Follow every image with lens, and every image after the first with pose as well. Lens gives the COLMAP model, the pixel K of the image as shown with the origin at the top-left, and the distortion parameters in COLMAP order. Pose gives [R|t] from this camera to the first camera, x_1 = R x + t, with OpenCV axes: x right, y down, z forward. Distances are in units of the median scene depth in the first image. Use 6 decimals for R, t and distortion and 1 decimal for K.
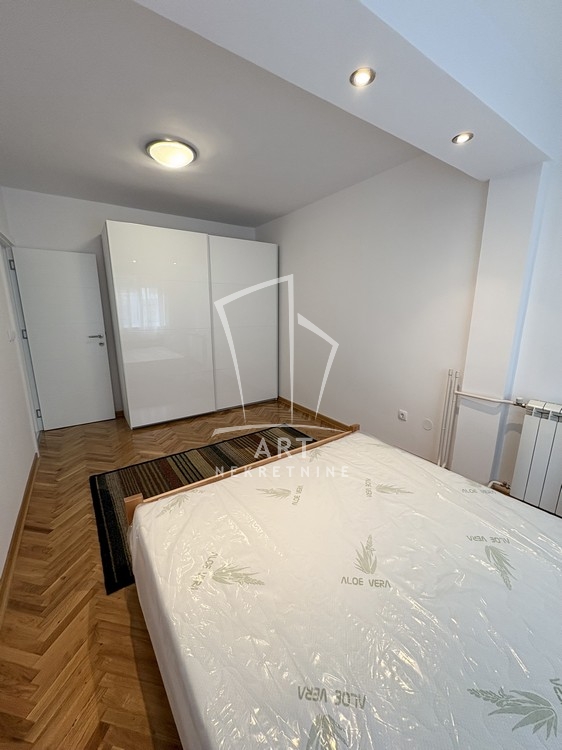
lens RADIAL K [[298.7, 0, 278.3], [0, 298.7, 375.4], [0, 0, 1]] dist [0.000061, -0.000097]
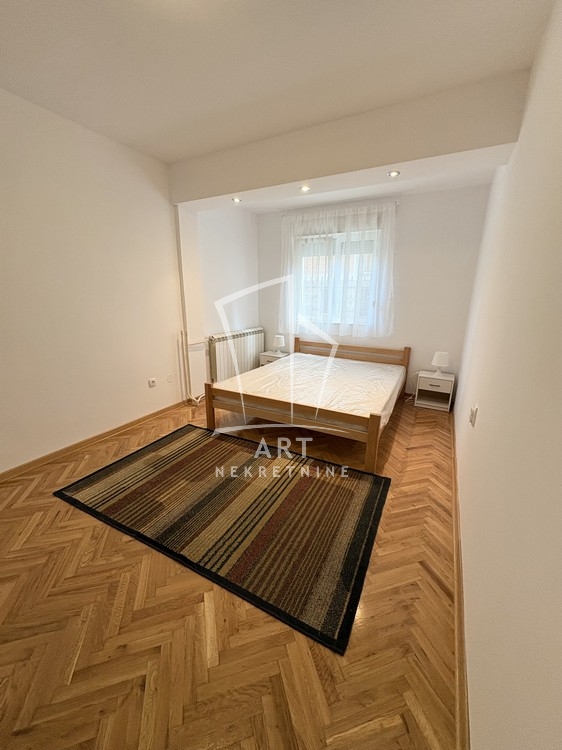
lens RADIAL K [[298.7, 0, 281.1], [0, 298.7, 374.4], [0, 0, 1]] dist [0.000061, -0.000097]
pose [[-0.464532, -0.242056, 0.851832, -0.963327], [0.184804, 0.914241, 0.360570, -0.266739], [-0.866058, 0.324919, -0.379962, 1.228768]]
